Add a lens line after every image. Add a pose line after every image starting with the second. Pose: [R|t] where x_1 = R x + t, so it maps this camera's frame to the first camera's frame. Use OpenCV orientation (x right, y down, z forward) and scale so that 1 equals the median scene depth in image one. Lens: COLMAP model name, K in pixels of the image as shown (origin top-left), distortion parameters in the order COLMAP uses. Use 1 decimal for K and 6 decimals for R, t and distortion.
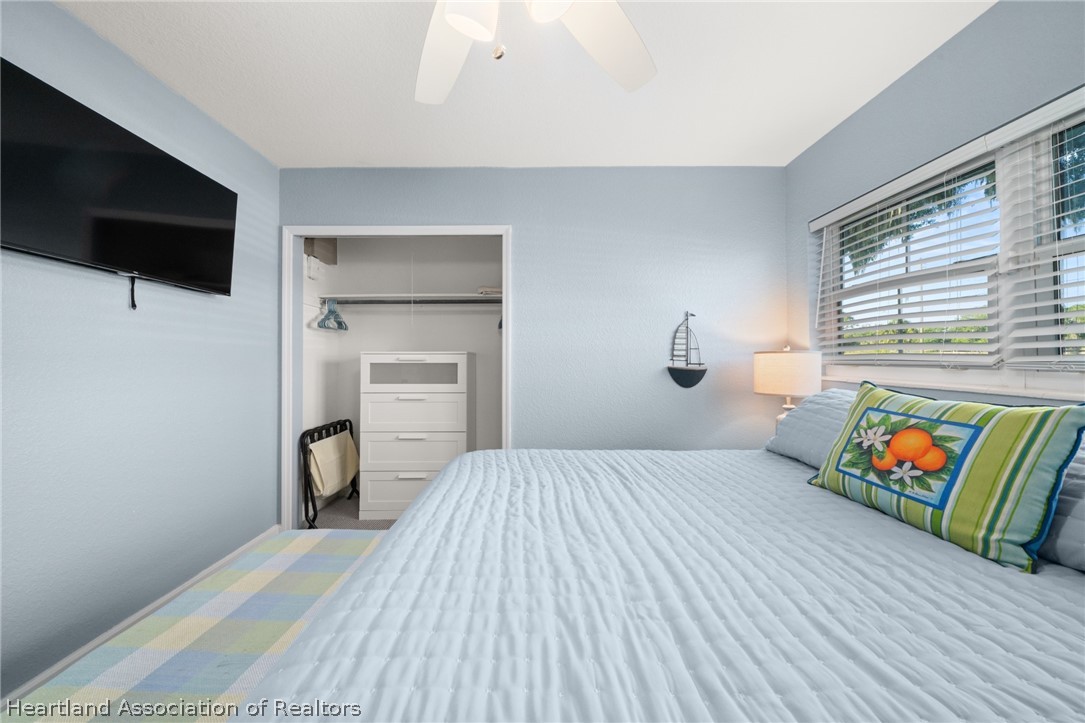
lens RADIAL K [[376.2, 0, 538.0], [0, 376.2, 354.7], [0, 0, 1]] dist [-0.005209, 0.000365]
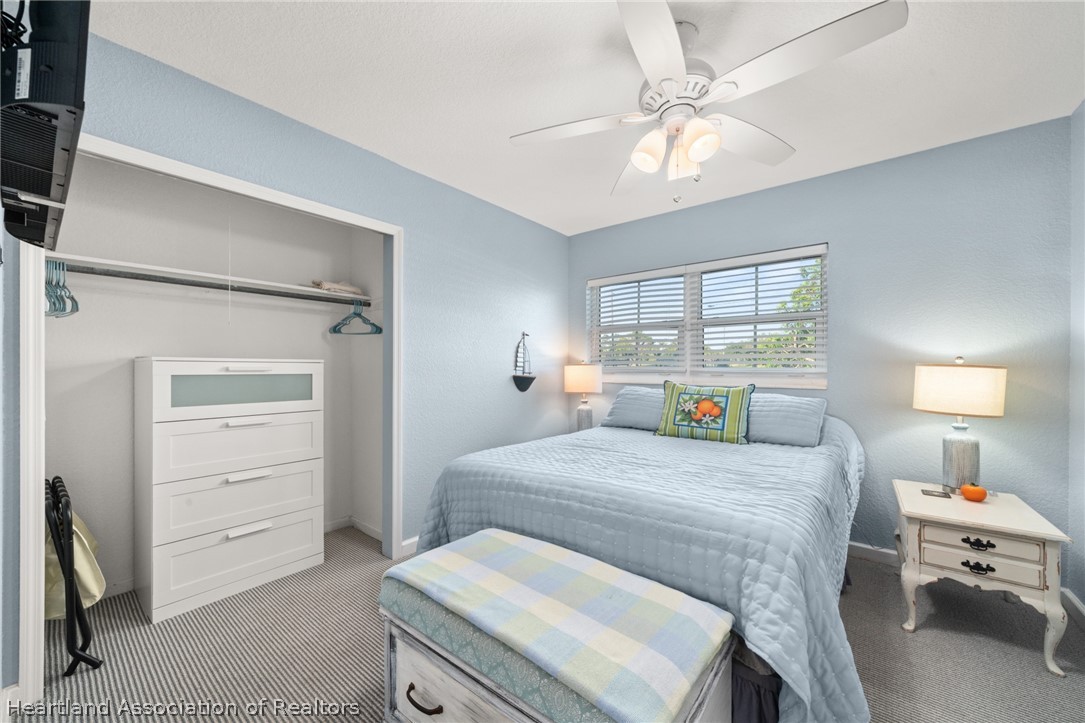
lens RADIAL K [[403.3, 0, 536.1], [0, 403.3, 369.3], [0, 0, 1]] dist [-0.003484, -0.000231]
pose [[0.640313, -0.000561, 0.768113, -0.722105], [-0.010321, 0.999903, 0.009333, -0.001058], [-0.768044, -0.013904, 0.640246, 0.100991]]
